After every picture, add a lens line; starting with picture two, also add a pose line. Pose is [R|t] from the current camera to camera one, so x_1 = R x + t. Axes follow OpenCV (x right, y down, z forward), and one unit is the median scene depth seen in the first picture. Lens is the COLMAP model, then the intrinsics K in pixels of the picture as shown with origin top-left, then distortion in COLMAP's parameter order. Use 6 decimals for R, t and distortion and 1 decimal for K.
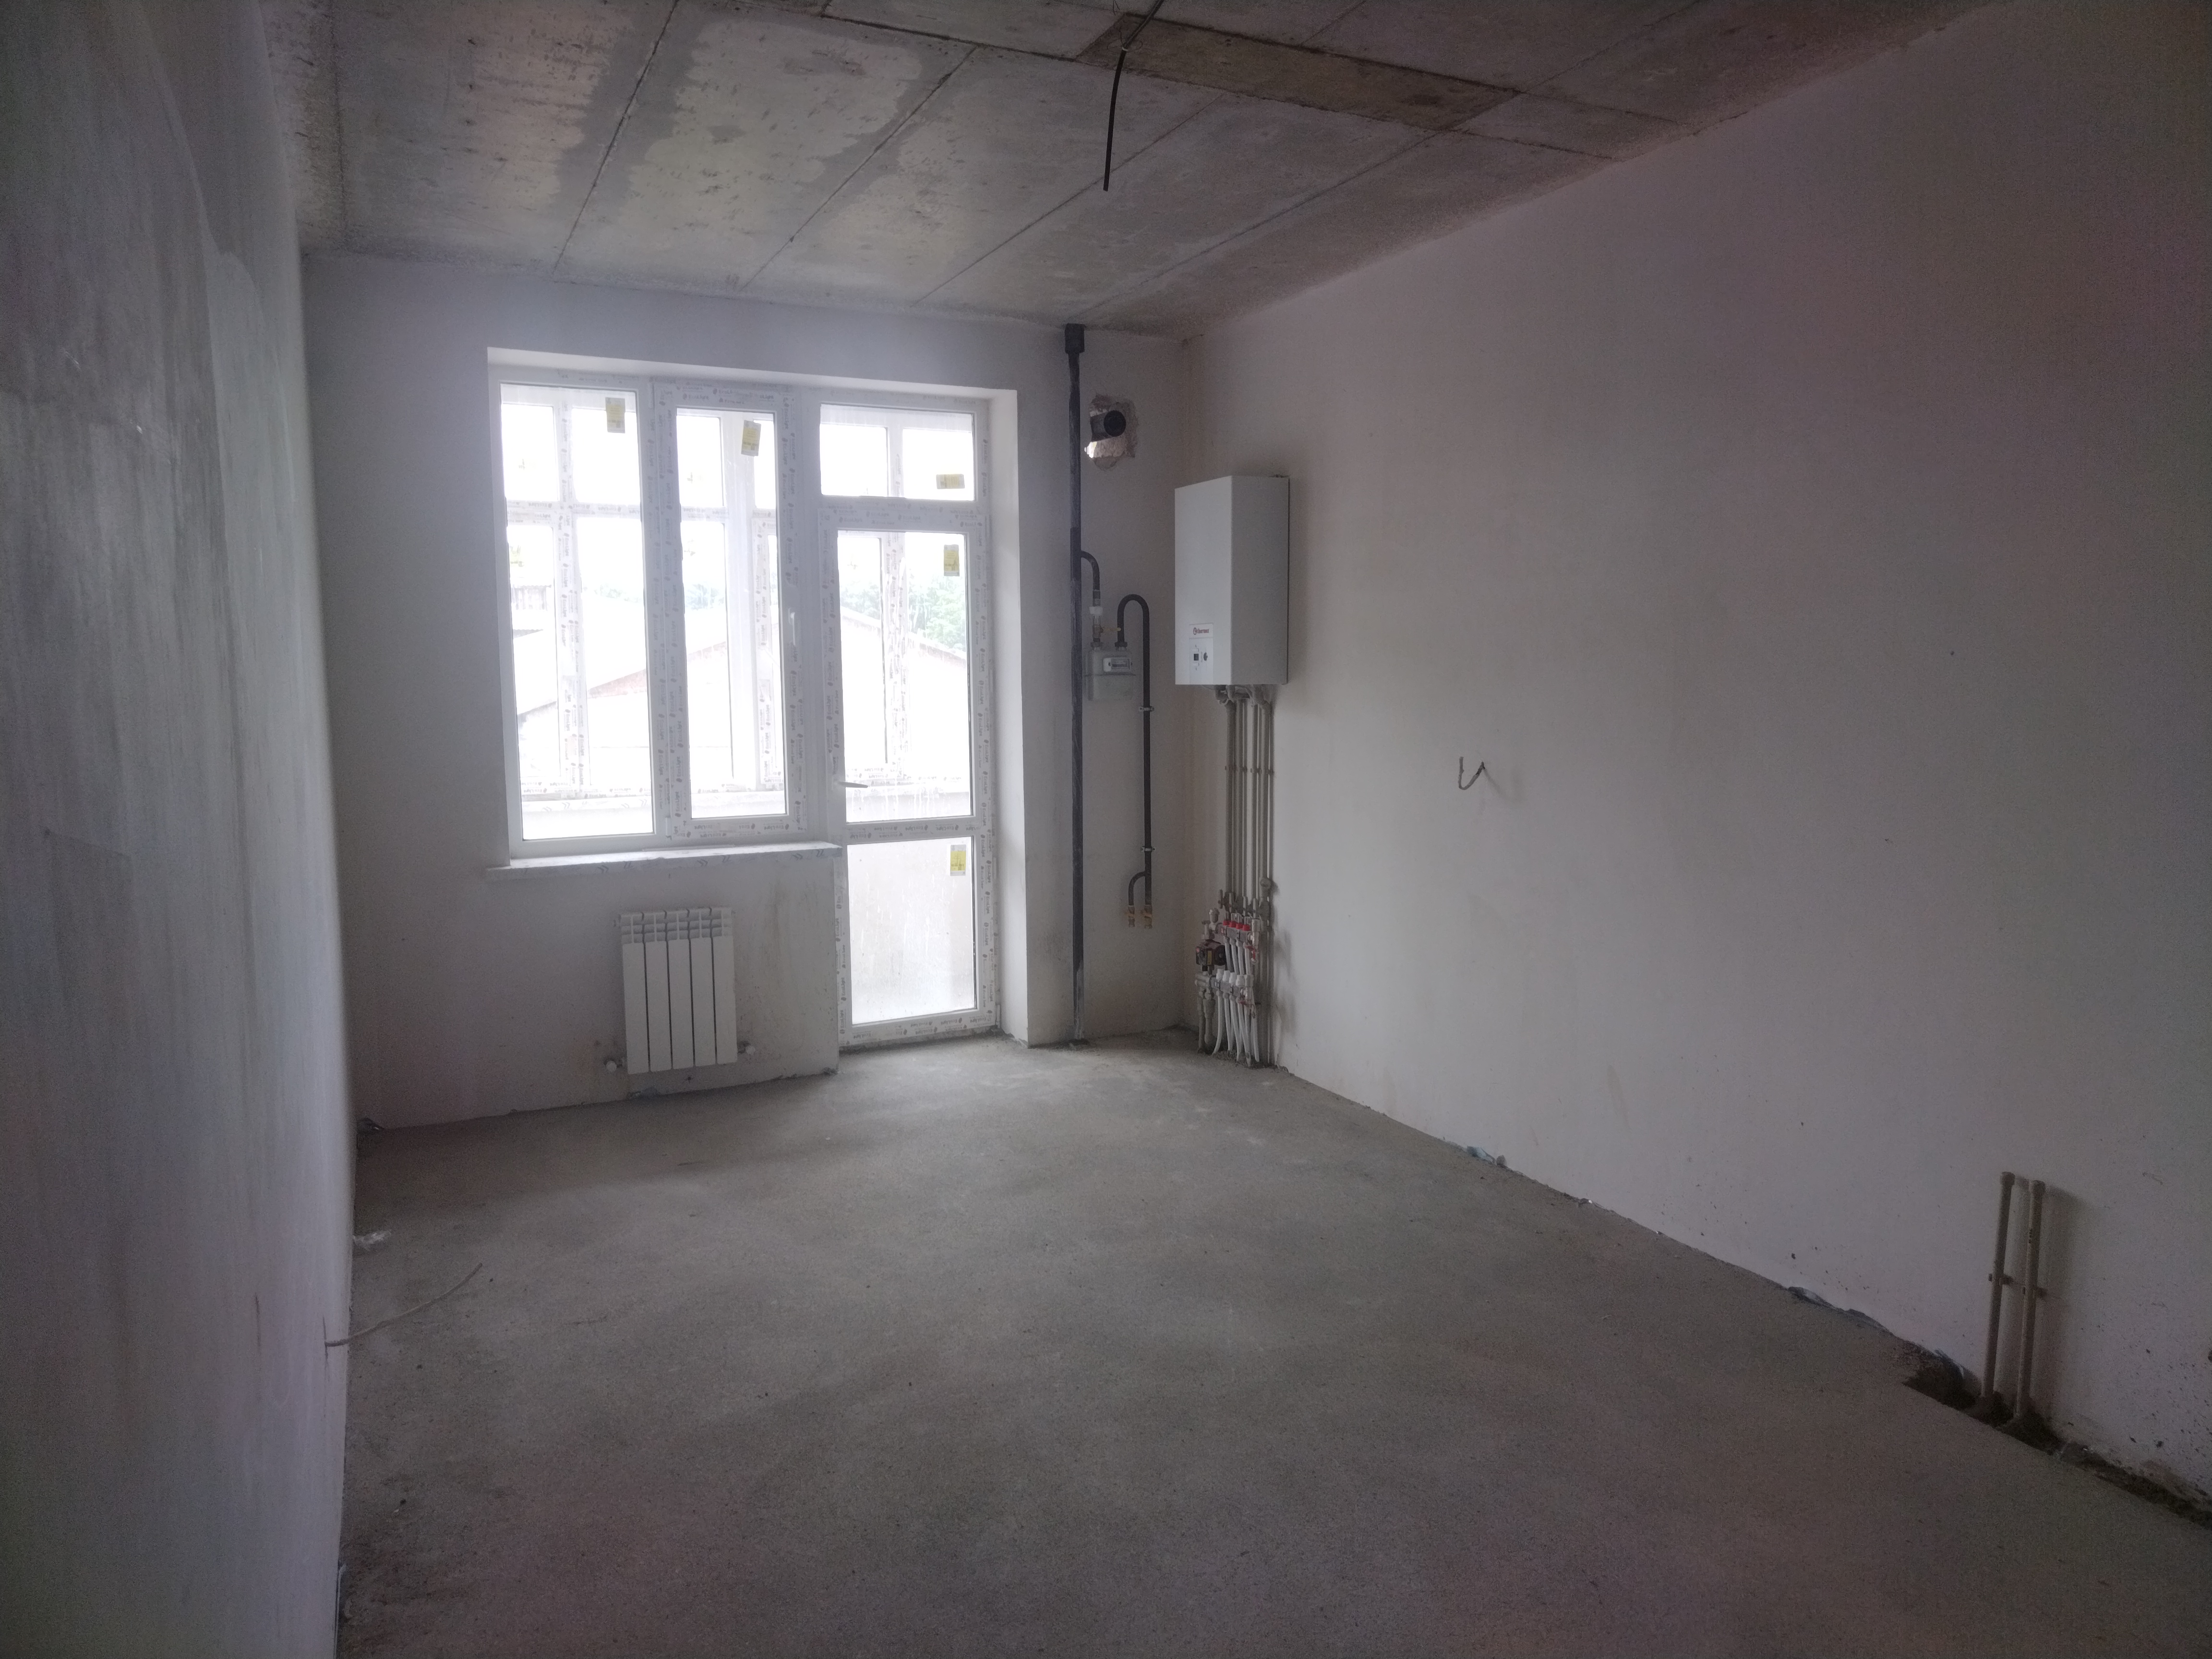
lens RADIAL K [[1522.0, 0, 1125.4], [0, 1522.0, 838.1], [0, 0, 1]] dist [0.016737, -0.003715]
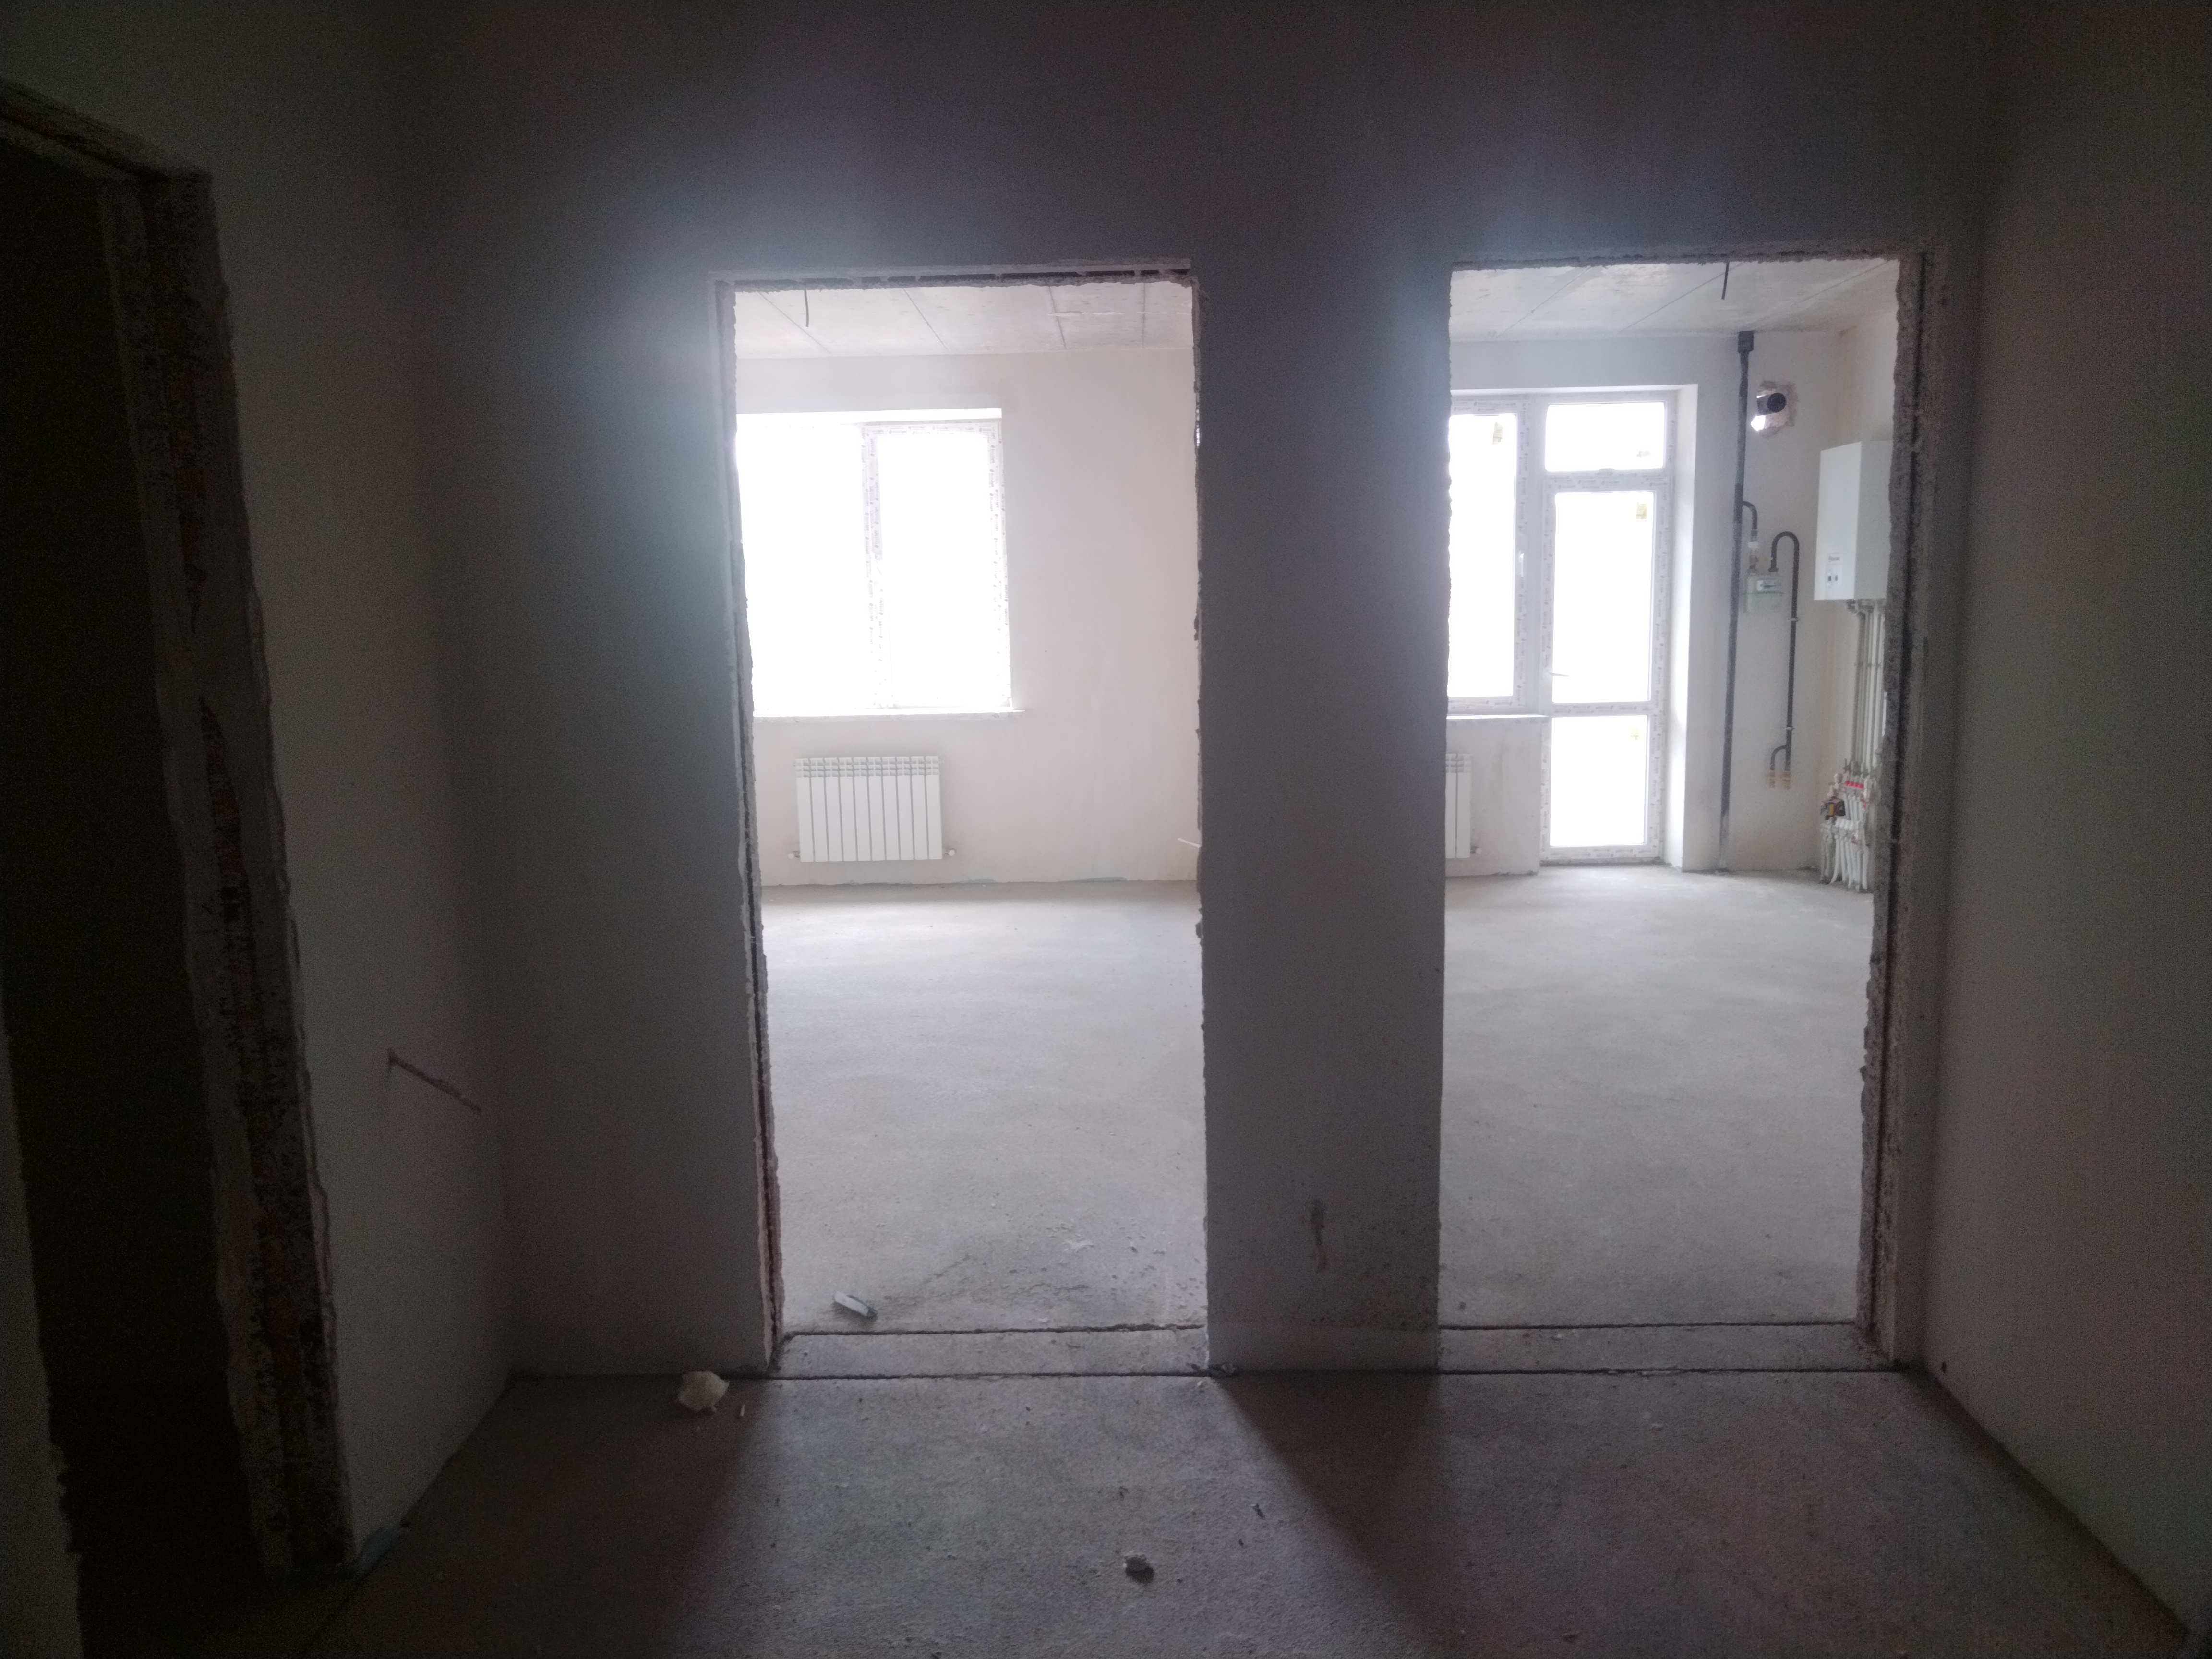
lens RADIAL K [[1522.0, 0, 1114.0], [0, 1522.0, 844.4], [0, 0, 1]] dist [0.016737, -0.003715]
pose [[0.891579, 0.055930, -0.449398, 0.097141], [-0.033854, 0.997799, 0.057018, 0.054328], [0.451598, -0.035622, 0.891510, -0.451836]]
